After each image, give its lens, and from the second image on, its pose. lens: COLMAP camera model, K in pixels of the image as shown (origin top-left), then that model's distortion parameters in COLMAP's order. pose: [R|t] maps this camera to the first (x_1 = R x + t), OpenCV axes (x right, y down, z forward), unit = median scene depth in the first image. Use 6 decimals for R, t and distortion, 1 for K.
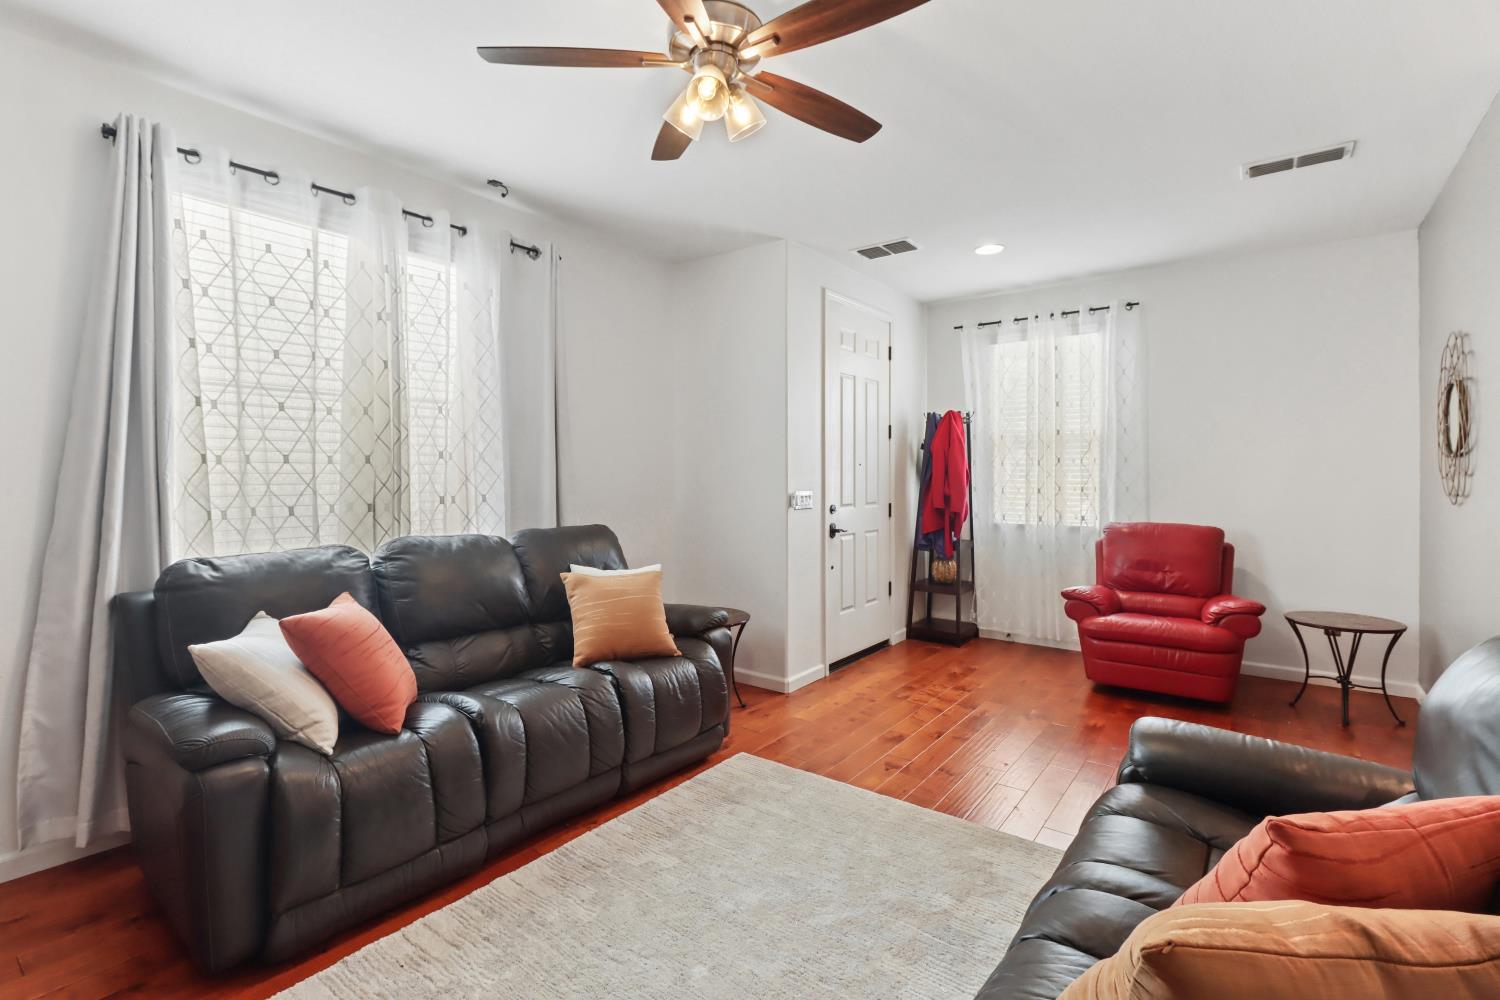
lens RADIAL K [[691.6, 0, 746.4], [0, 691.6, 479.5], [0, 0, 1]] dist [0.013342, -0.010421]
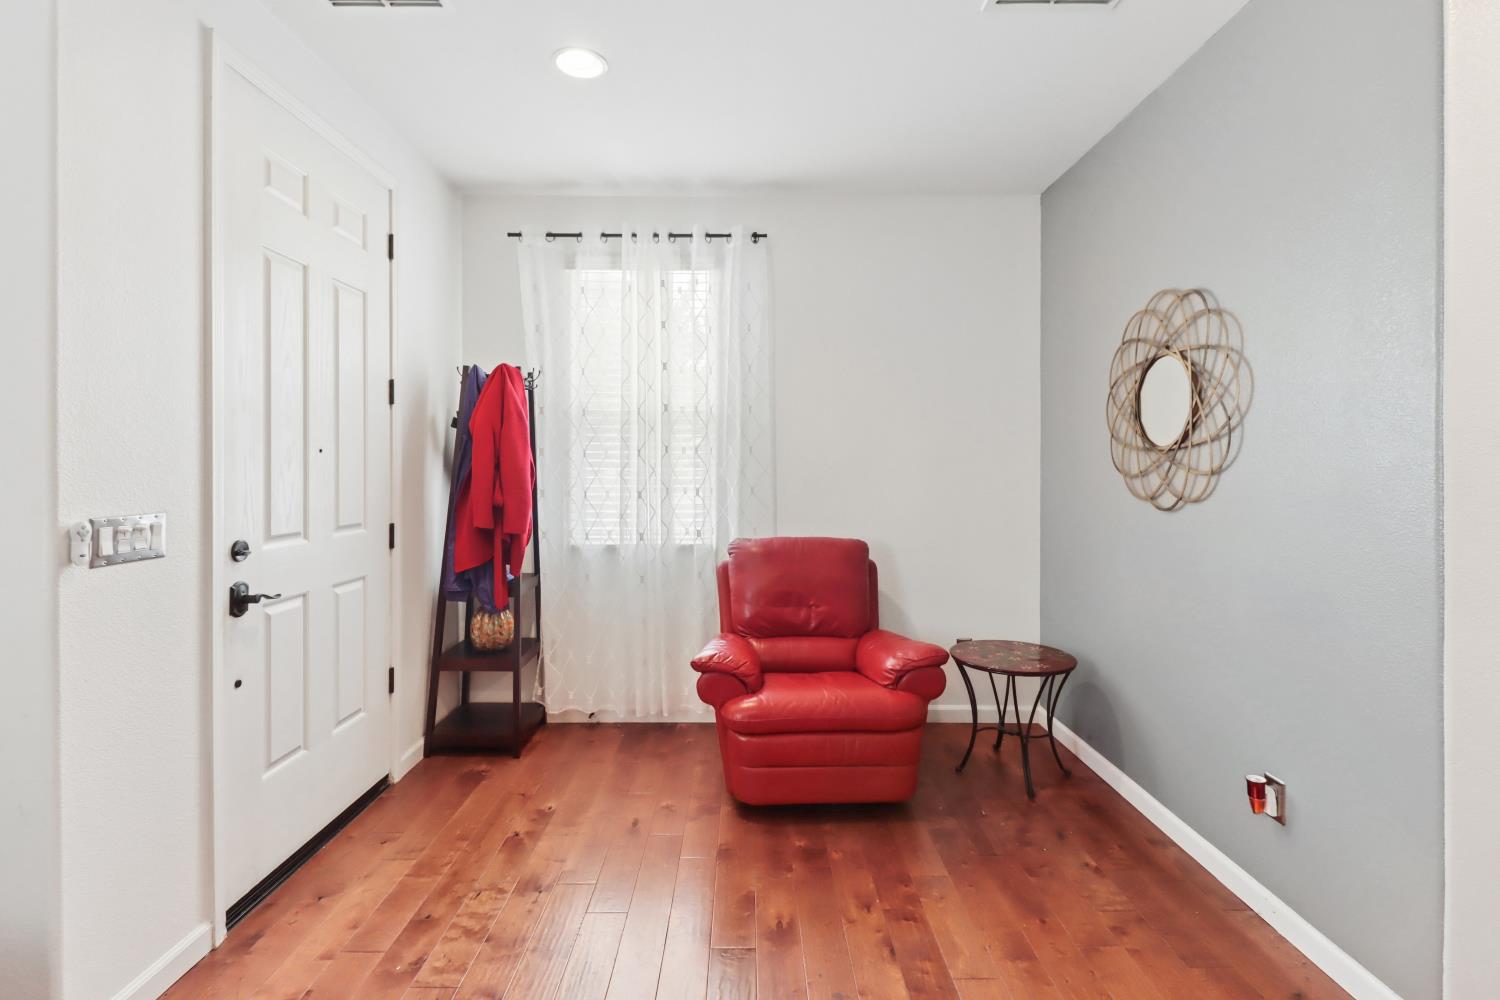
lens RADIAL K [[691.6, 0, 750.1], [0, 691.6, 467.1], [0, 0, 1]] dist [0.013342, -0.010421]
pose [[0.794562, 0.001671, 0.607181, 0.105461], [0.002287, 0.999981, -0.005744, -0.006314], [-0.607179, 0.005953, 0.794543, 0.415801]]
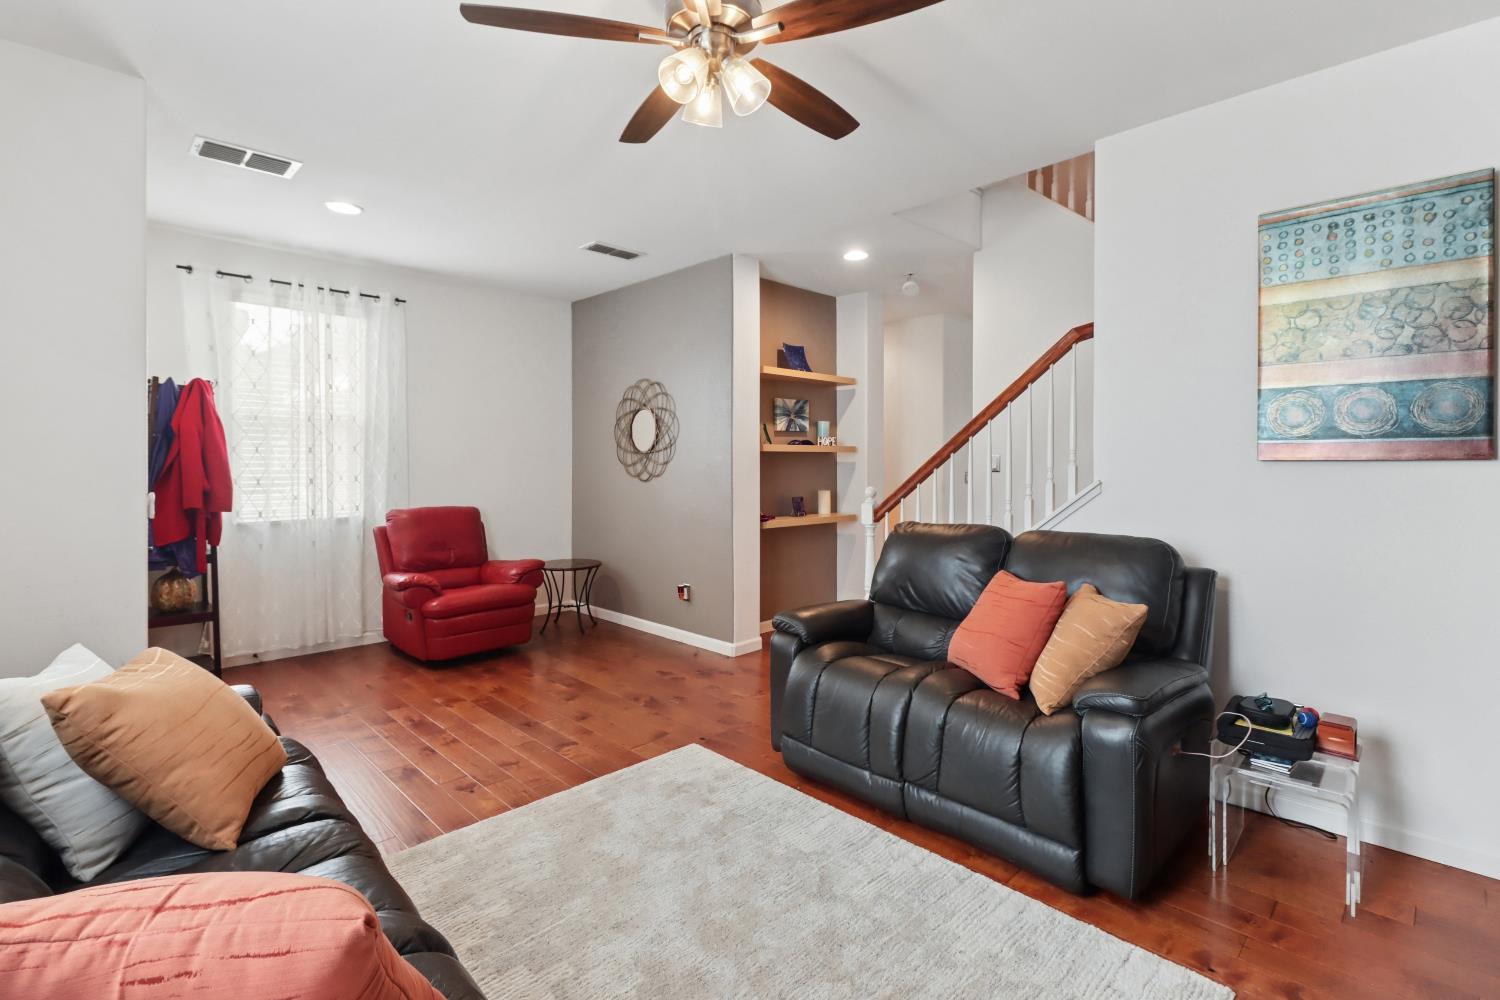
lens RADIAL K [[691.6, 0, 747.8], [0, 691.6, 468.5], [0, 0, 1]] dist [0.013342, -0.010421]
pose [[0.141842, -0.011020, 0.989828, -0.394129], [0.003763, 0.999937, 0.010593, -0.007597], [-0.989882, 0.002223, 0.141875, 0.319569]]
